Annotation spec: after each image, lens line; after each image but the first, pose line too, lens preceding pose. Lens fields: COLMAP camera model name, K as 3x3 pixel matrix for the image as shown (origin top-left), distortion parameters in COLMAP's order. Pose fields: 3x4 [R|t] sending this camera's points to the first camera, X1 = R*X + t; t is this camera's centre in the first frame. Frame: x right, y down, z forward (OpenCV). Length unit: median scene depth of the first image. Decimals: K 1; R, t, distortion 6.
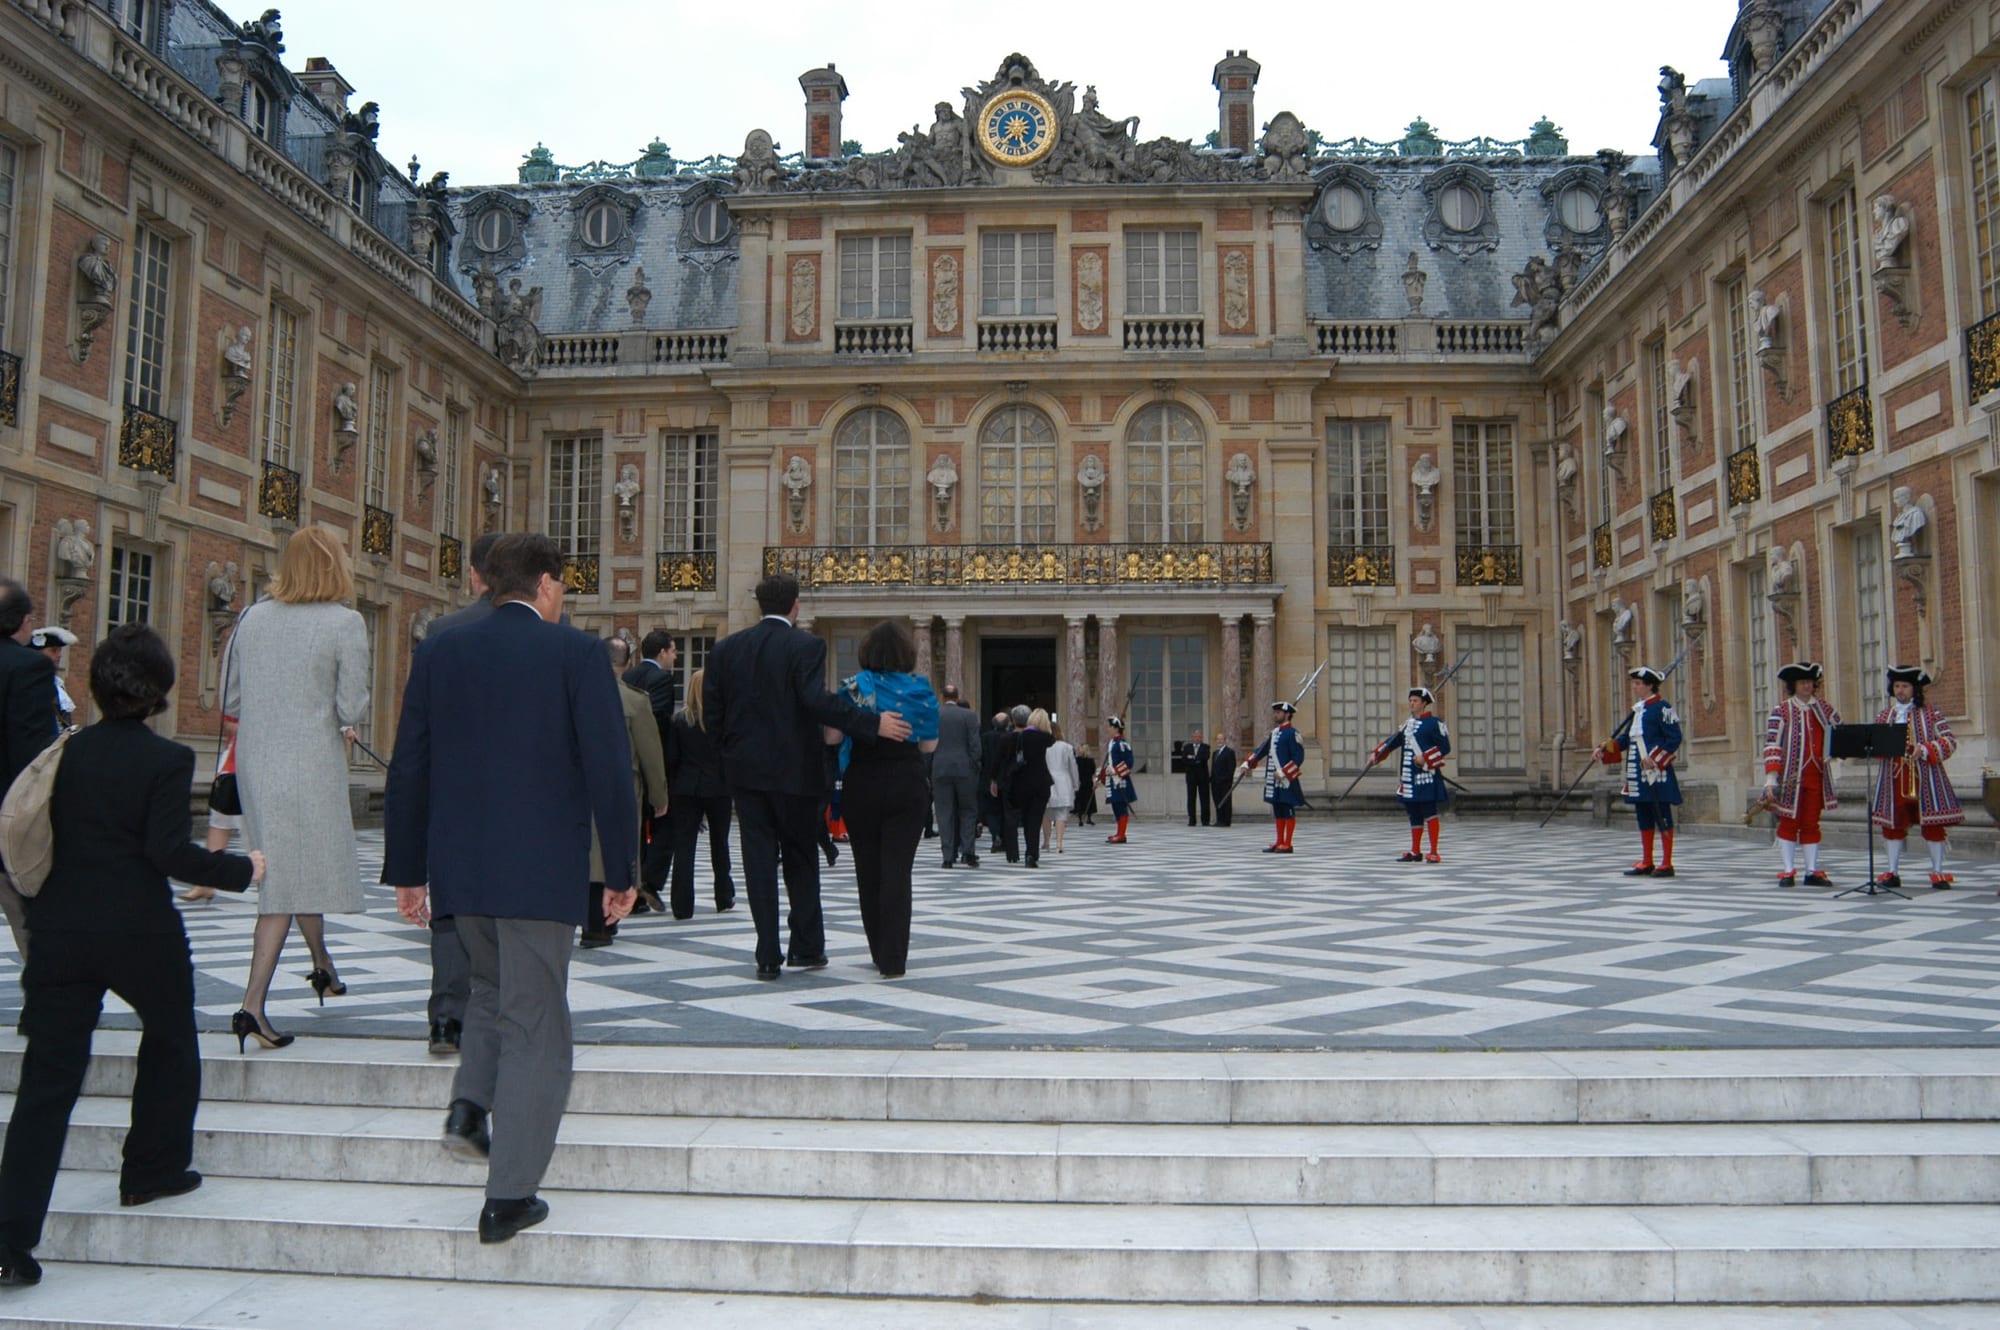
lens RADIAL K [[1644.0, 0, 1000.0], [0, 1644.0, 665.0], [0, 0, 1]] dist [-0.064622, 0.013708]
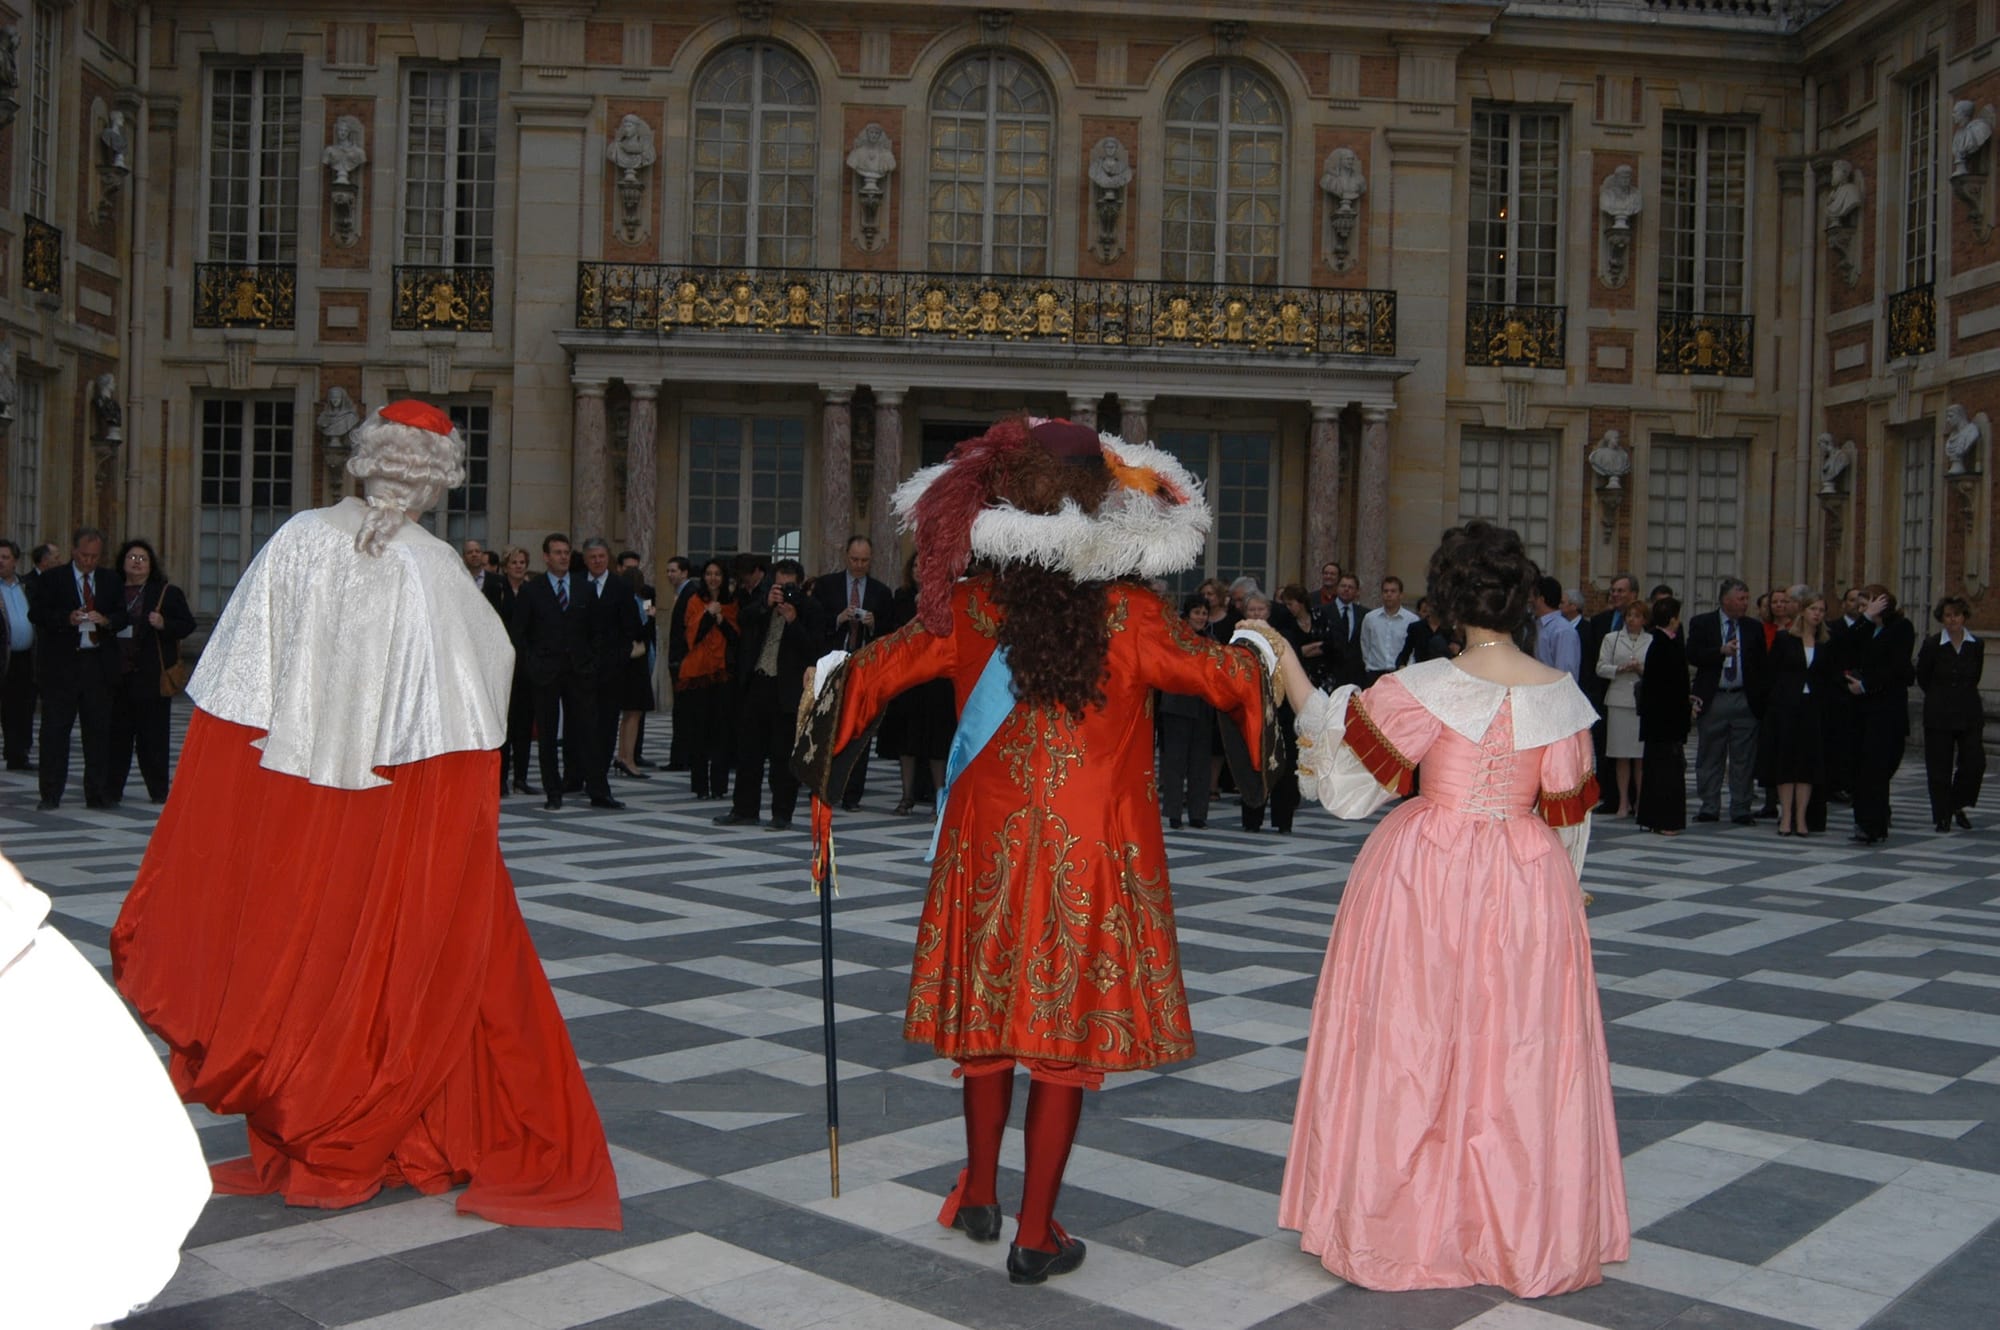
lens RADIAL K [[2058.8, 0, 1000.0], [0, 2058.8, 665.0], [0, 0, 1]] dist [-0.093757, 0.103246]
pose [[0.991736, 0.022837, 0.126248, -0.080100], [-0.035393, 0.994544, 0.098128, -0.003074], [-0.123318, -0.101785, 0.987133, 0.215262]]
